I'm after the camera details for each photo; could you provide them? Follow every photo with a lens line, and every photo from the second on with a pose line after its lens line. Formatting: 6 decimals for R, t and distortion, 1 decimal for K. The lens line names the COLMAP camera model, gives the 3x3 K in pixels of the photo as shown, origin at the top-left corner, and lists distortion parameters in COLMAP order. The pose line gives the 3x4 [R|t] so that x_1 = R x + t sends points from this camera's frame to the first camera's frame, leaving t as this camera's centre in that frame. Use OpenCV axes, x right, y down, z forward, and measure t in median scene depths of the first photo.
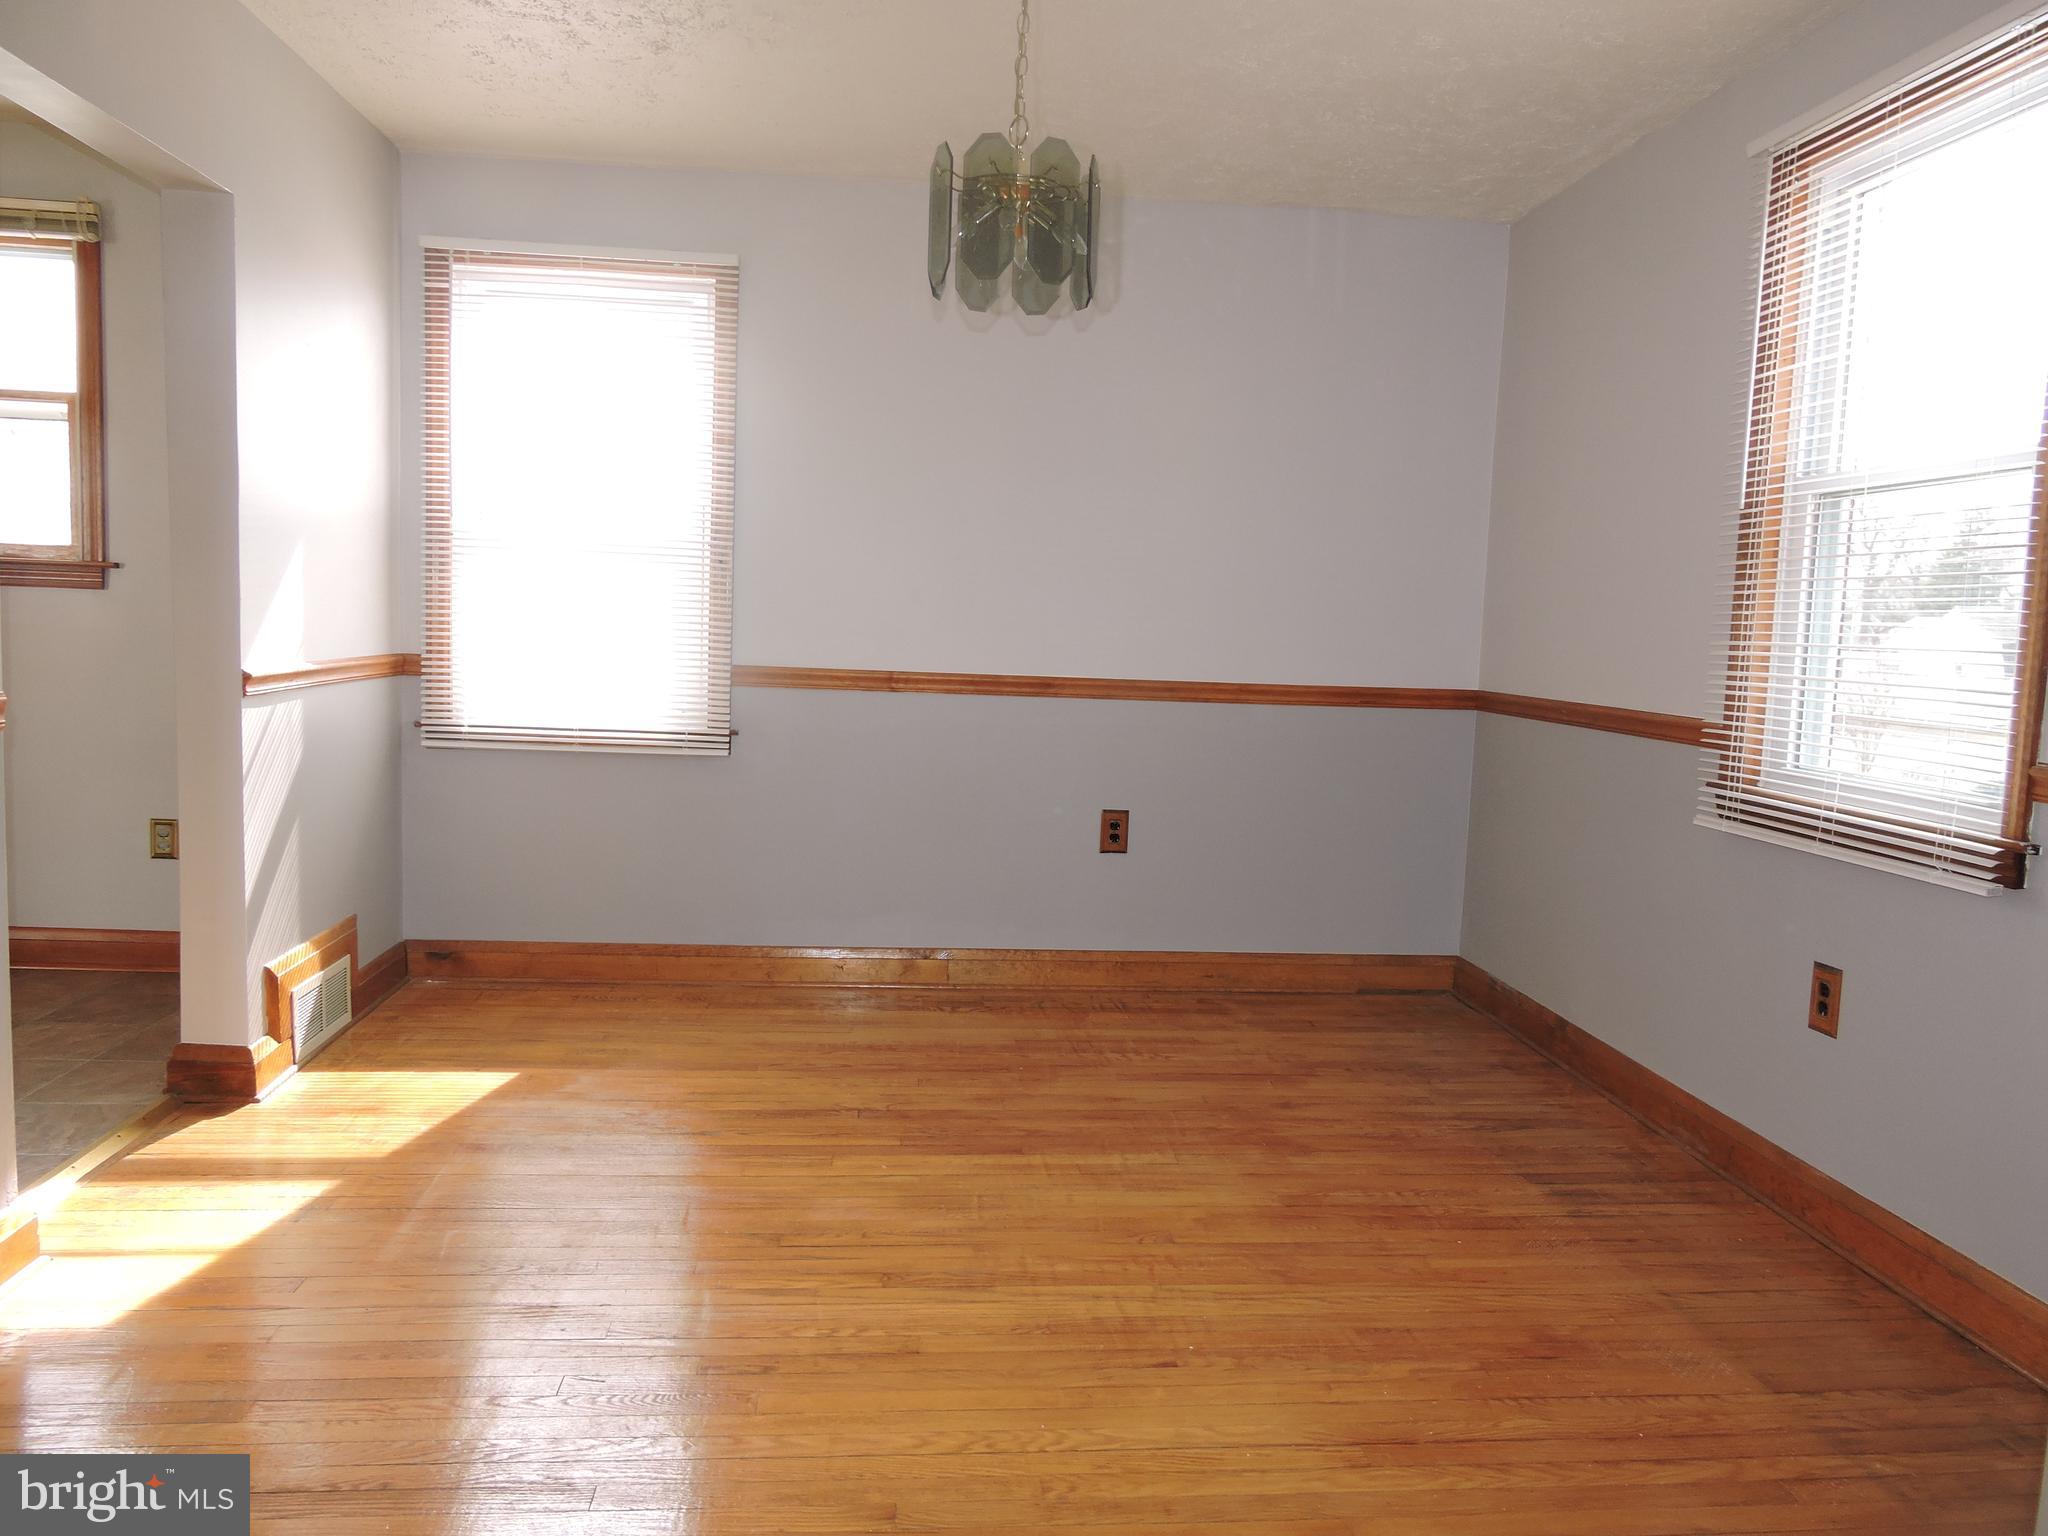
lens RADIAL K [[1471.9, 0, 1015.3], [0, 1471.9, 763.5], [0, 0, 1]] dist [-0.007339, -0.003359]
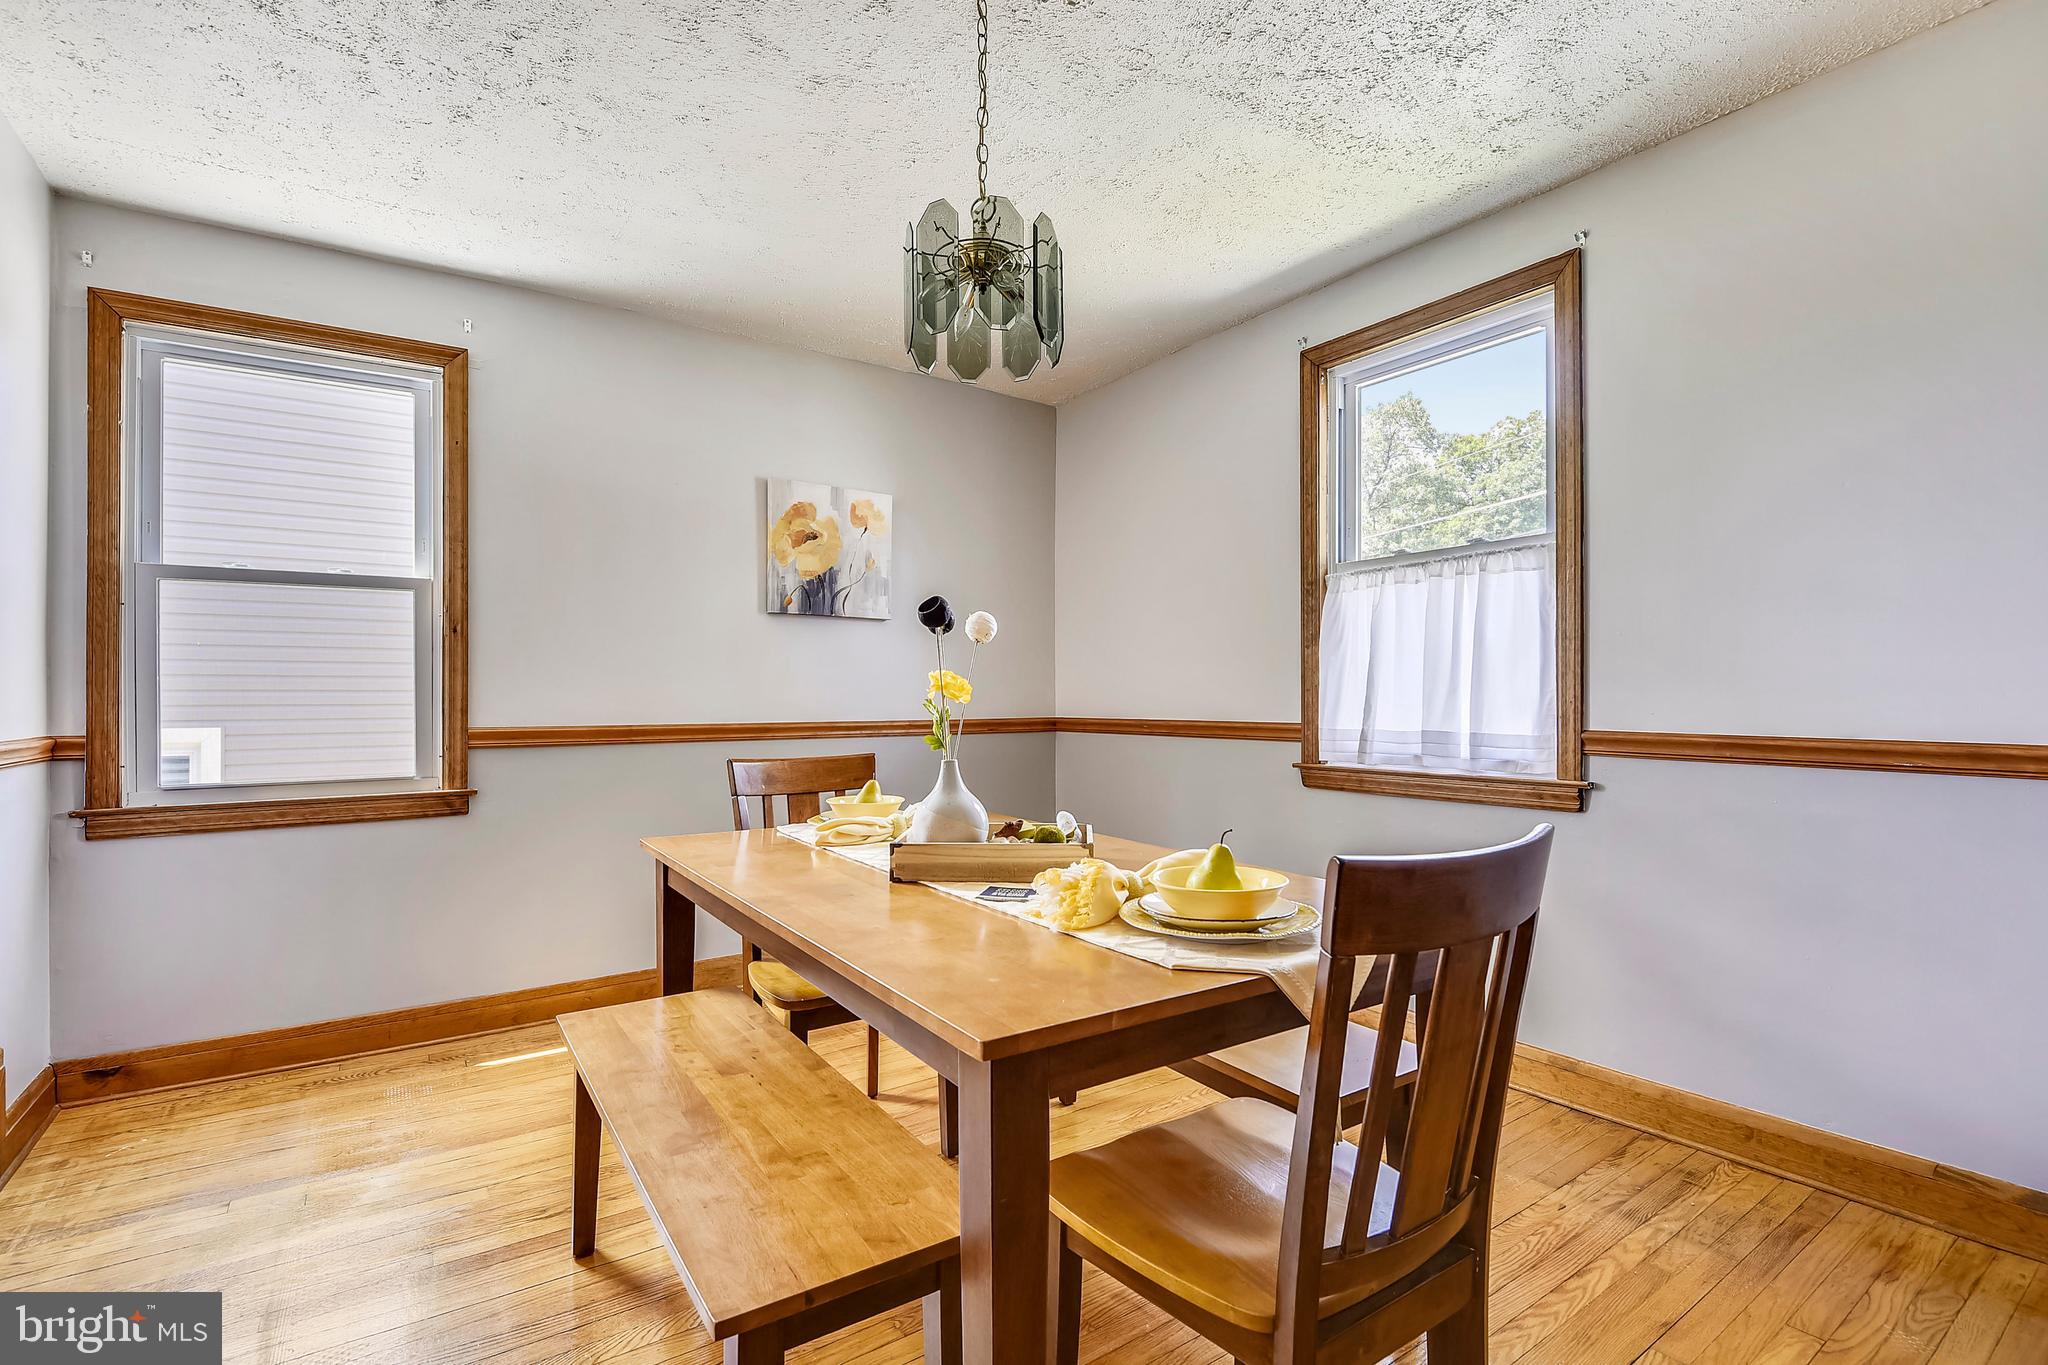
lens RADIAL K [[939.3, 0, 1024.6], [0, 939.3, 696.1], [0, 0, 1]] dist [-0.023917, -0.000333]
pose [[0.867897, -0.040237, 0.495111, -0.248534], [0.085308, 0.993979, -0.068759, -0.015270], [-0.489364, 0.101912, 0.866105, 0.319069]]
